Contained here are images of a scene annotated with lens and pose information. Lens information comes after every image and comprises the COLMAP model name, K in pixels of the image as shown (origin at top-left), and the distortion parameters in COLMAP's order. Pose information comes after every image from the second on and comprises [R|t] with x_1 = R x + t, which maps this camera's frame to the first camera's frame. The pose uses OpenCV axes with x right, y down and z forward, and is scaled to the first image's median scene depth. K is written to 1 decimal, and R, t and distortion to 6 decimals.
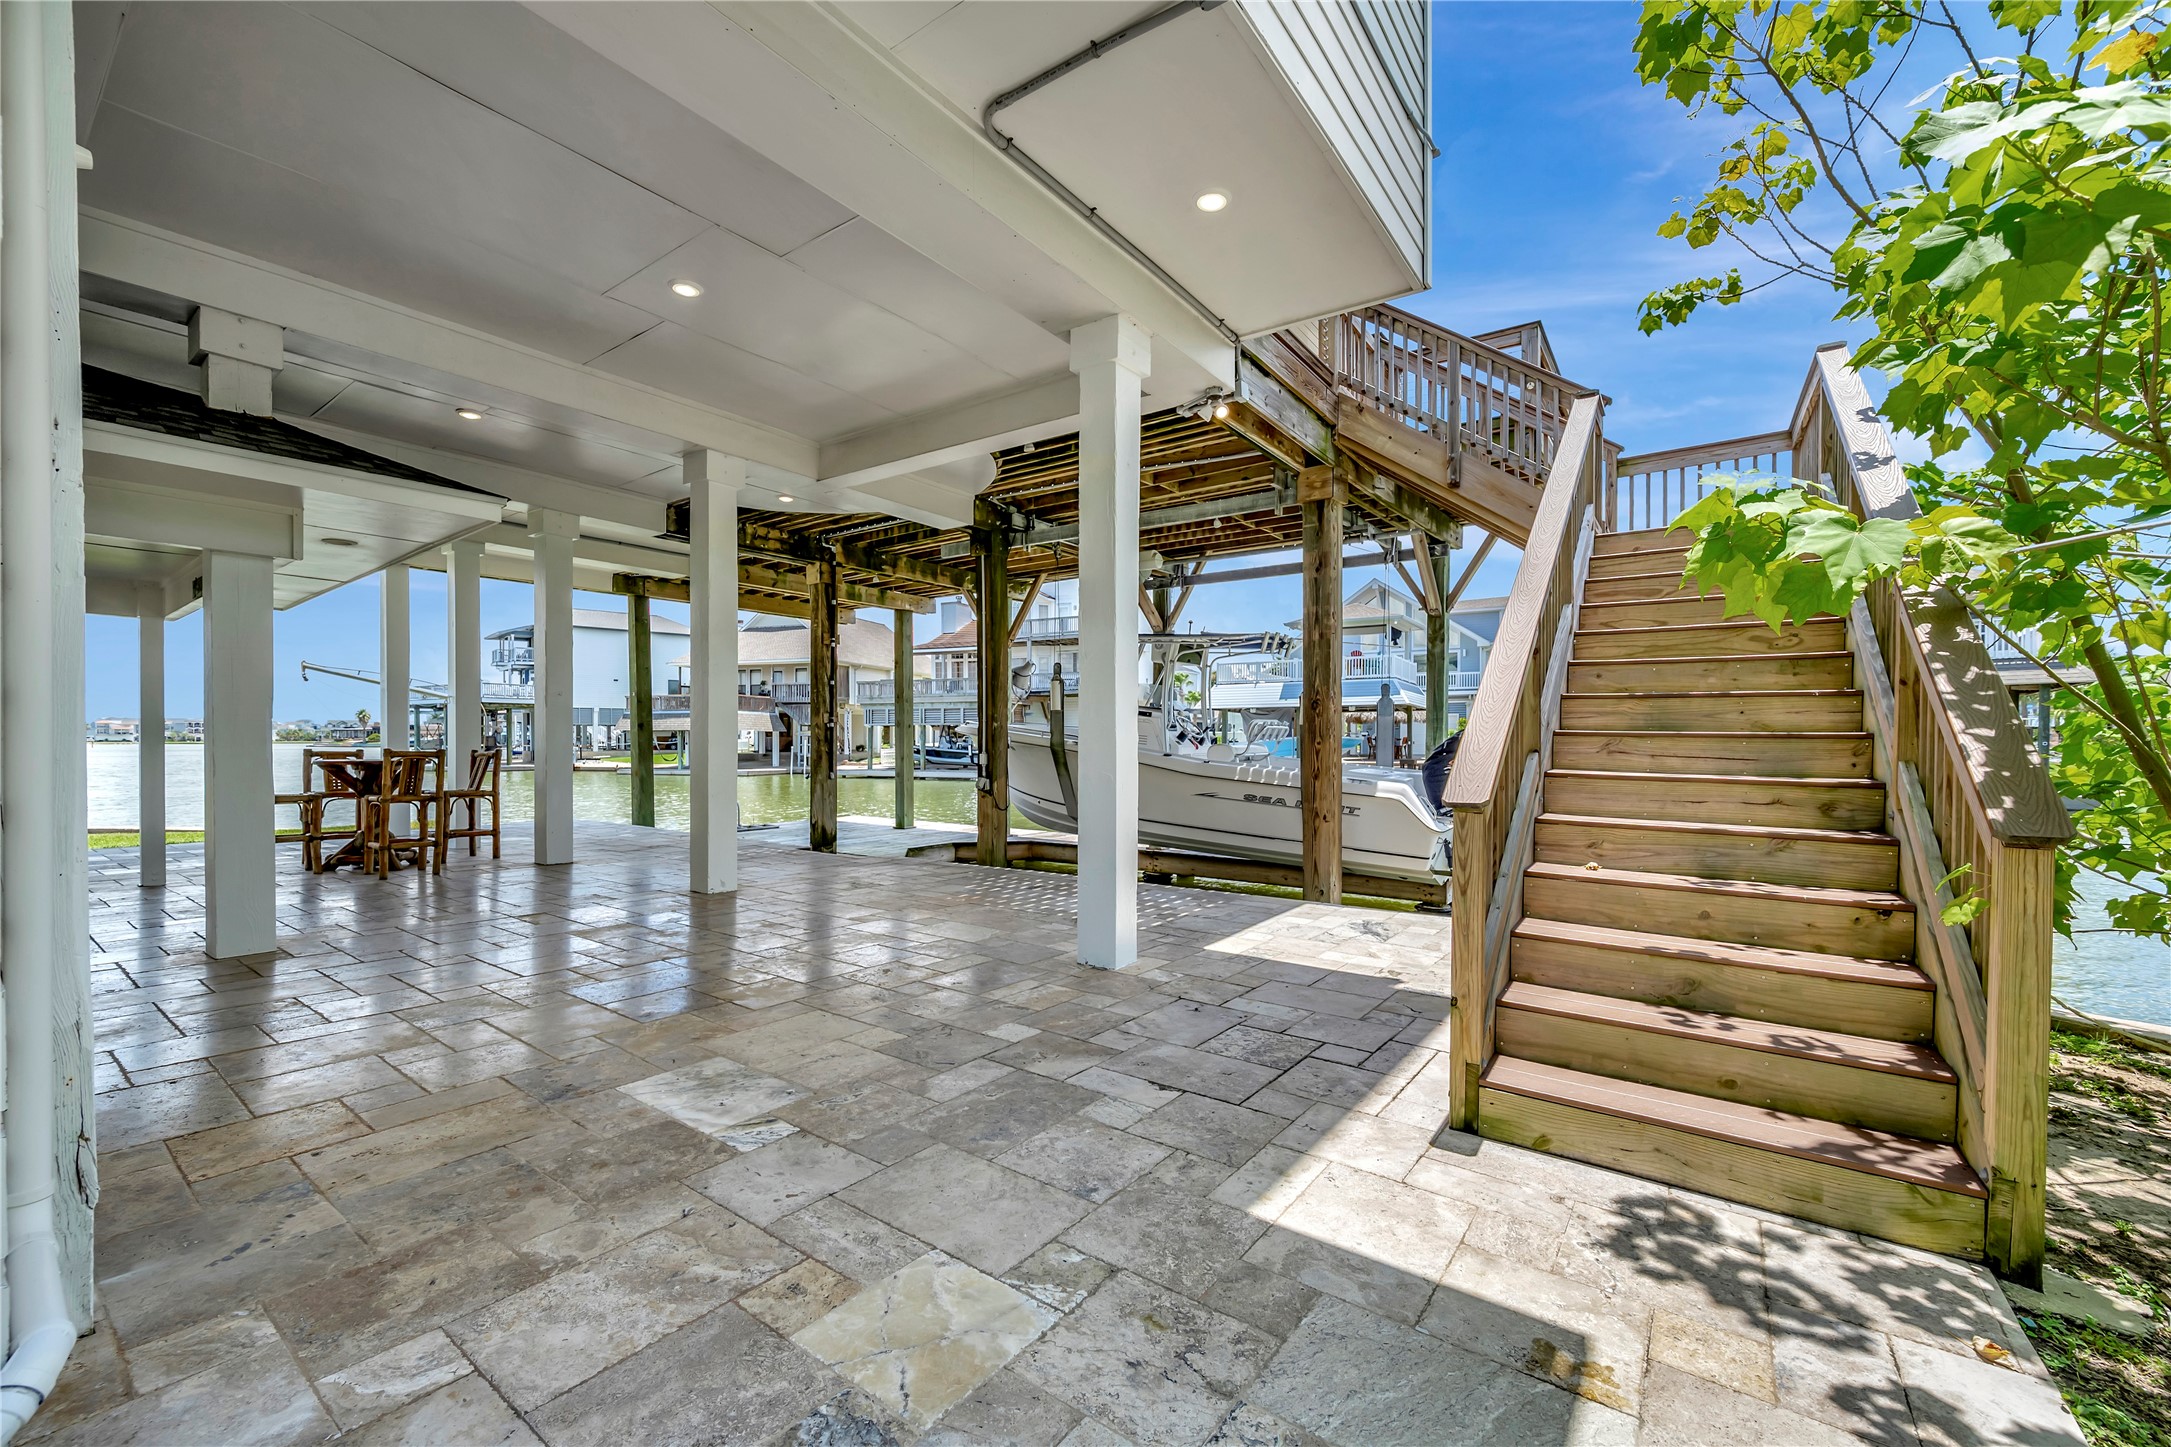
lens RADIAL K [[864.5, 0, 1092.2], [0, 864.5, 738.6], [0, 0, 1]] dist [-0.001183, 0.001191]
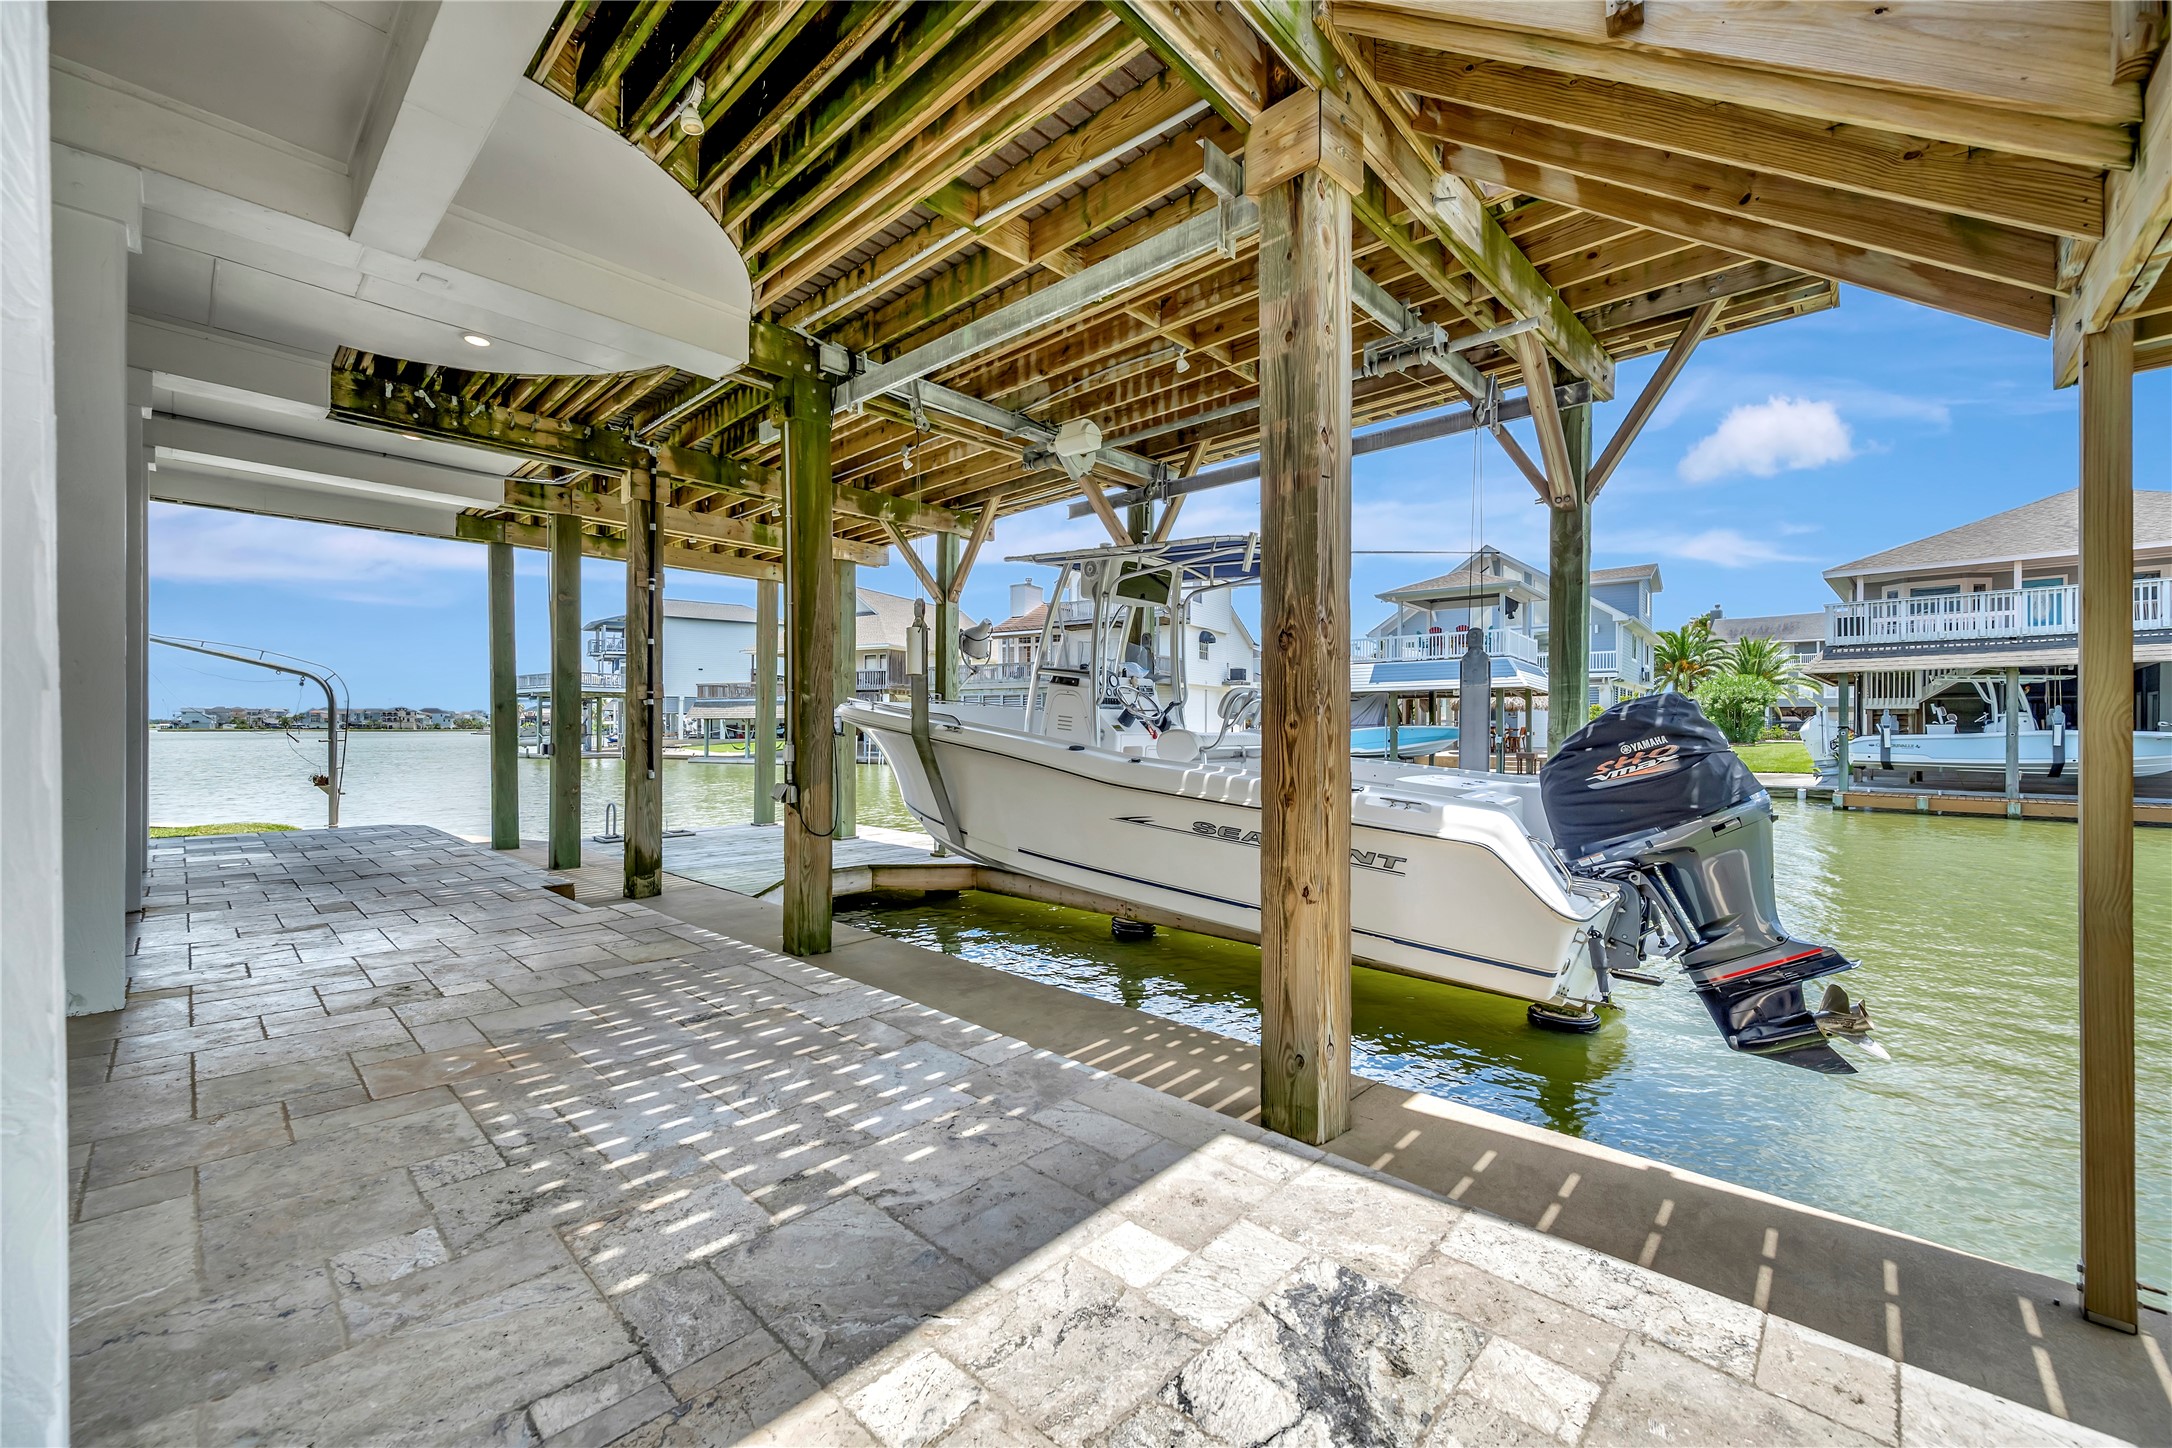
lens RADIAL K [[864.9, 0, 1079.9], [0, 864.9, 723.0], [0, 0, 1]] dist [-0.001183, 0.001191]
pose [[0.991736, 0.002256, -0.128274, 0.147947], [-0.003116, 0.999974, -0.006498, 0.005409], [0.128256, 0.006844, 0.991717, 0.382145]]
